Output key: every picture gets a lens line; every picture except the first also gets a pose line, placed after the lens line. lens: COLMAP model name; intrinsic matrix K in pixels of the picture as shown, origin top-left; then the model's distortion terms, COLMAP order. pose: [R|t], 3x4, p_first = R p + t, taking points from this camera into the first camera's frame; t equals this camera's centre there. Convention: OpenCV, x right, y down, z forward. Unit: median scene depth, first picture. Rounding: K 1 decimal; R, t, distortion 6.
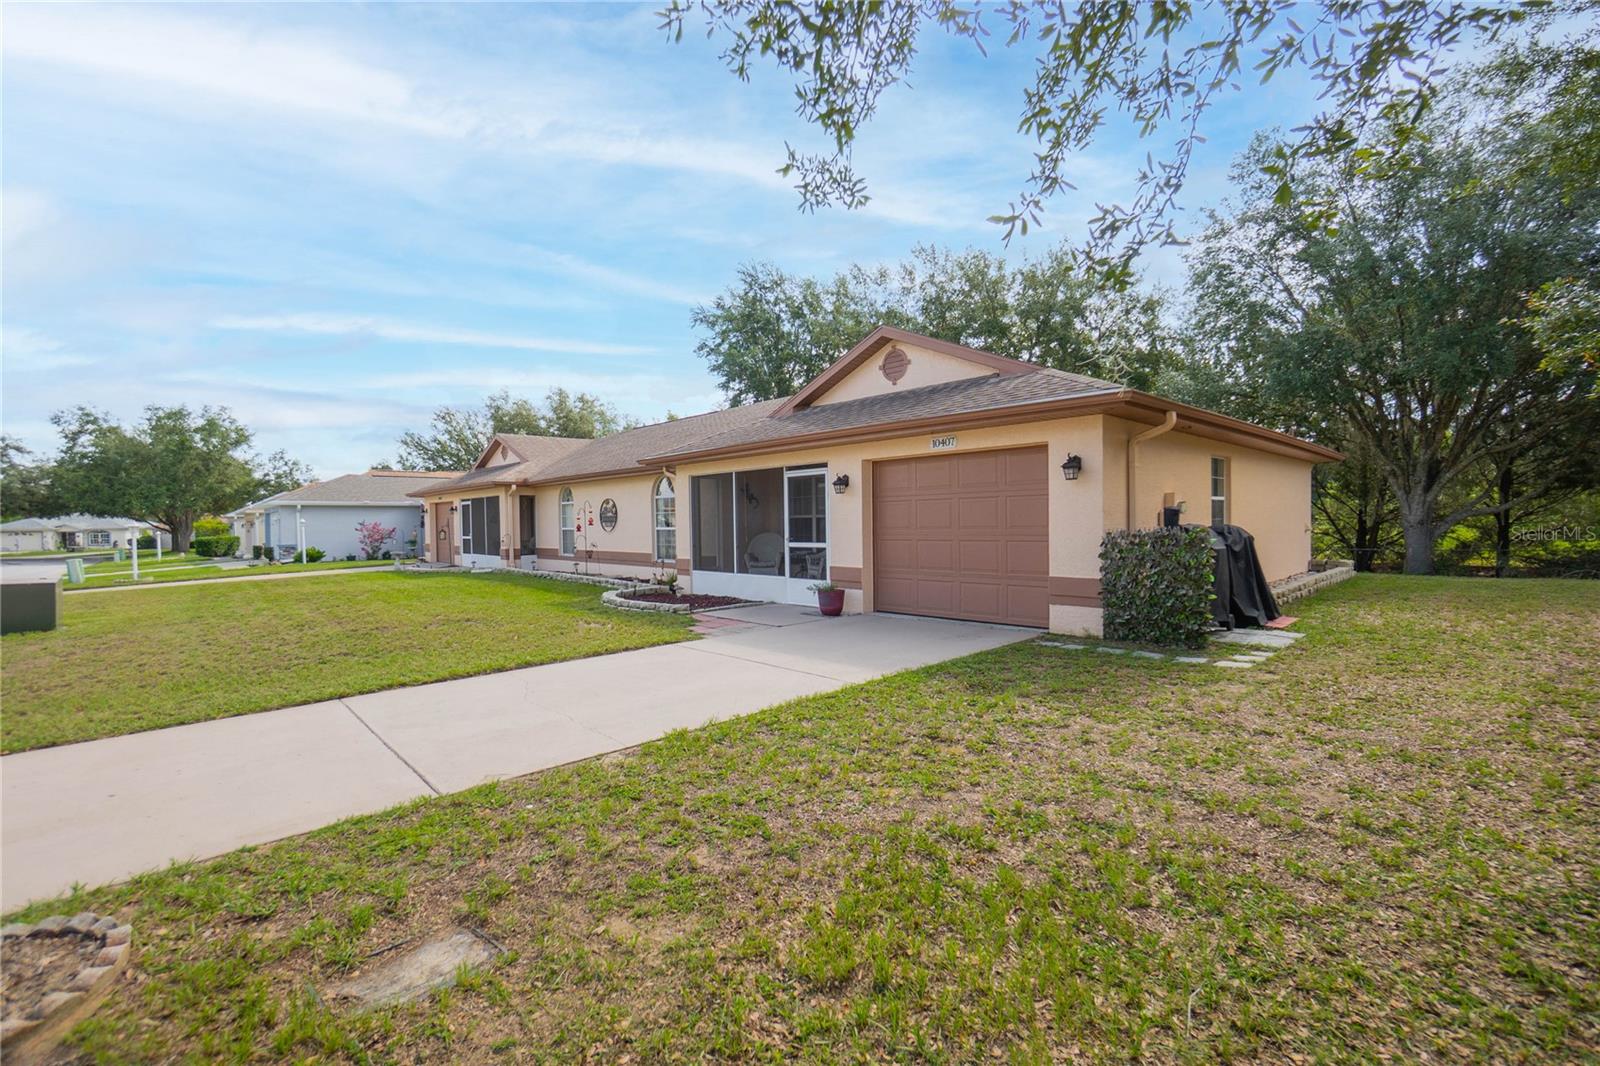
lens RADIAL K [[701.3, 0, 752.9], [0, 701.3, 539.6], [0, 0, 1]] dist [-0.060906, 0.026759]
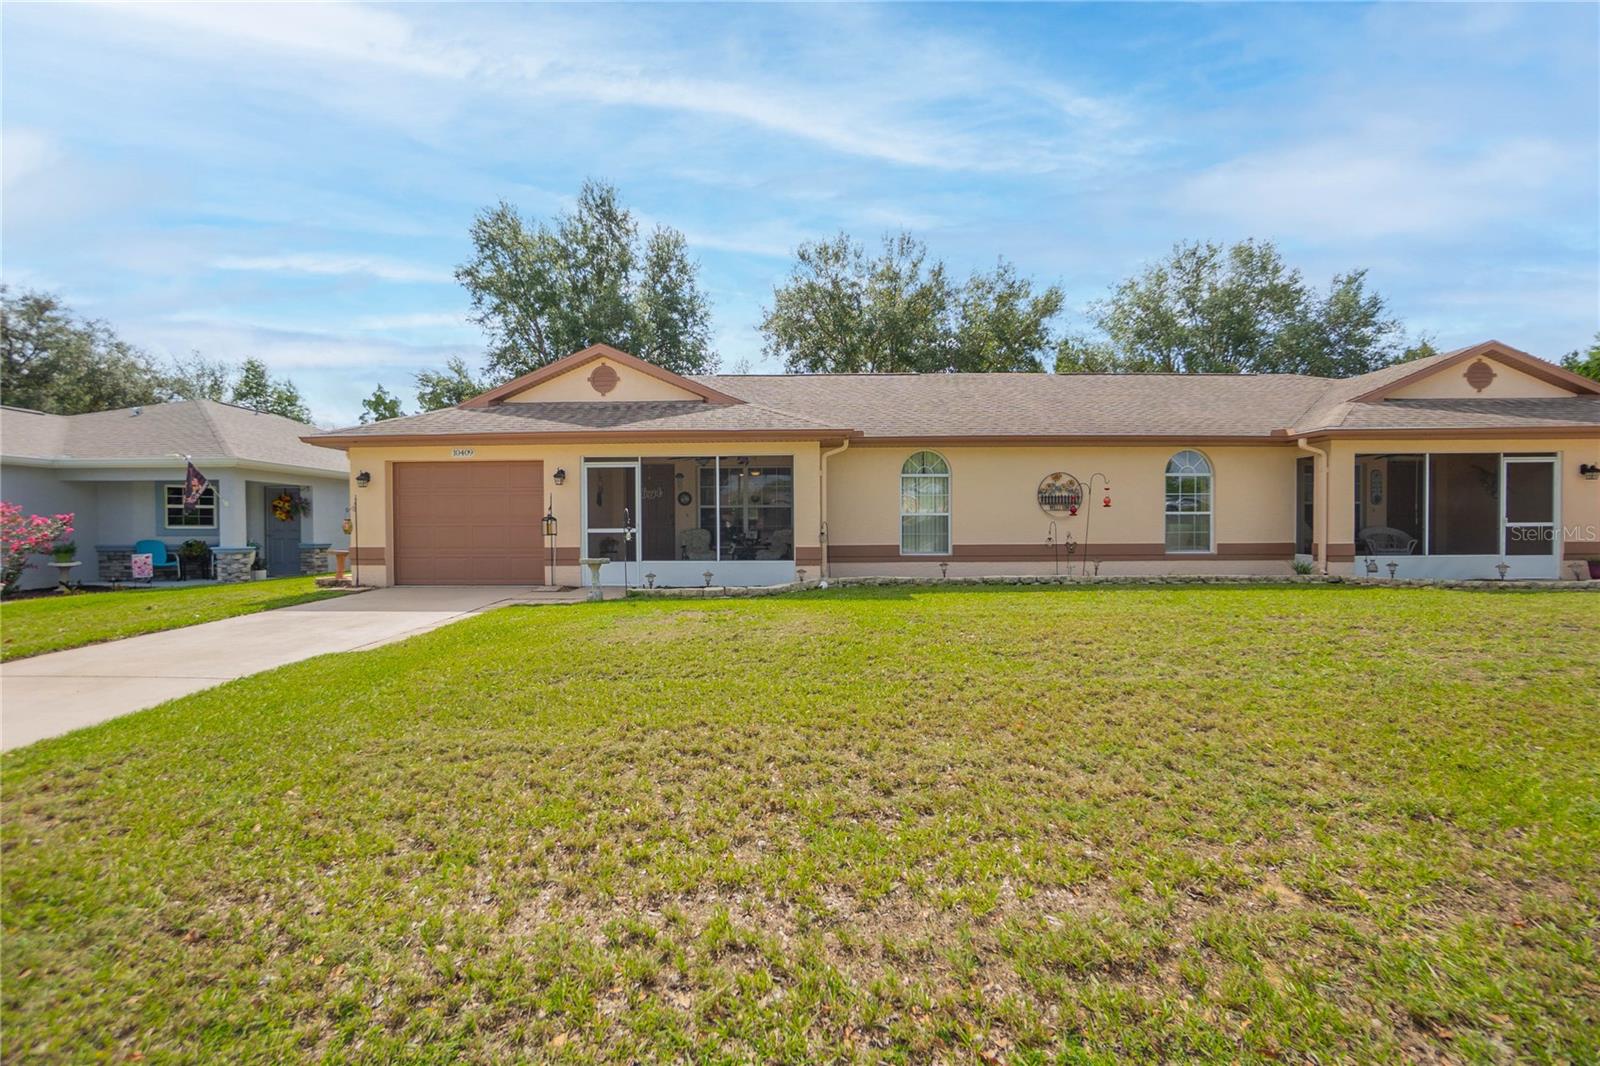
lens RADIAL K [[705.4, 0, 725.4], [0, 705.4, 532.7], [0, 0, 1]] dist [-0.015495, 0.000129]
pose [[0.693100, 0.008794, 0.720788, -1.518947], [0.010753, 0.999688, -0.022537, 0.028446], [-0.720761, 0.023371, 0.692789, 1.119848]]
